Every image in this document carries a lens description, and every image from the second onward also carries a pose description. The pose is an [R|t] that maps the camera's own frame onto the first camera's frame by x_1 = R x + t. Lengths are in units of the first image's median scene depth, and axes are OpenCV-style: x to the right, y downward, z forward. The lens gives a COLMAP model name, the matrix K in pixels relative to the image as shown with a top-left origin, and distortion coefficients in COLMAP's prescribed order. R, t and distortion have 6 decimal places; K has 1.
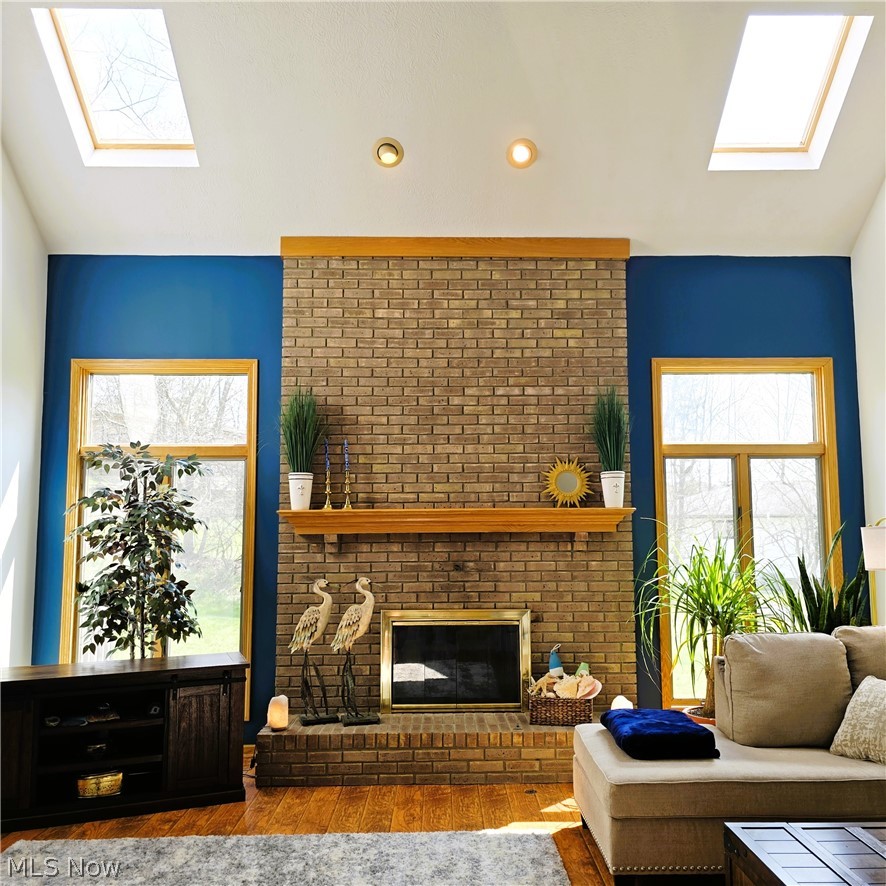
lens RADIAL K [[808.7, 0, 443.0], [0, 808.7, 448.3], [0, 0, 1]] dist [0.073185, -0.067241]
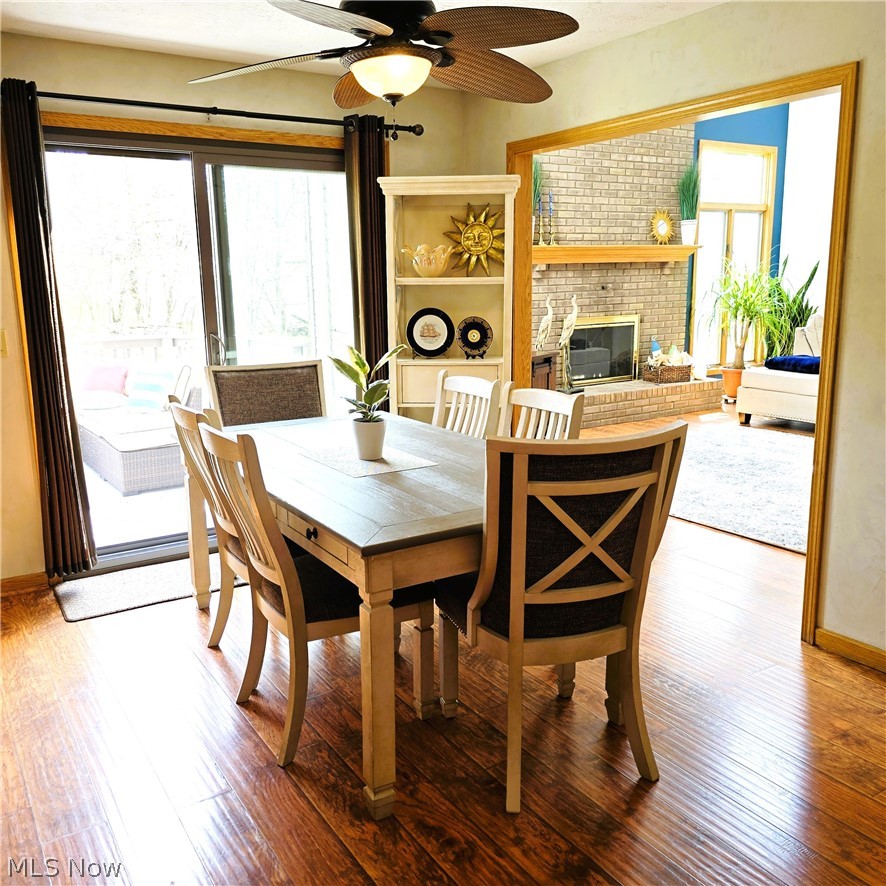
lens RADIAL K [[808.7, 0, 441.9], [0, 808.7, 437.5], [0, 0, 1]] dist [0.073185, -0.067241]
pose [[0.851394, -0.112249, 0.512375, -0.992259], [-0.043883, 0.958166, 0.282831, 0.006658], [-0.522687, -0.263285, 0.810851, -0.091454]]
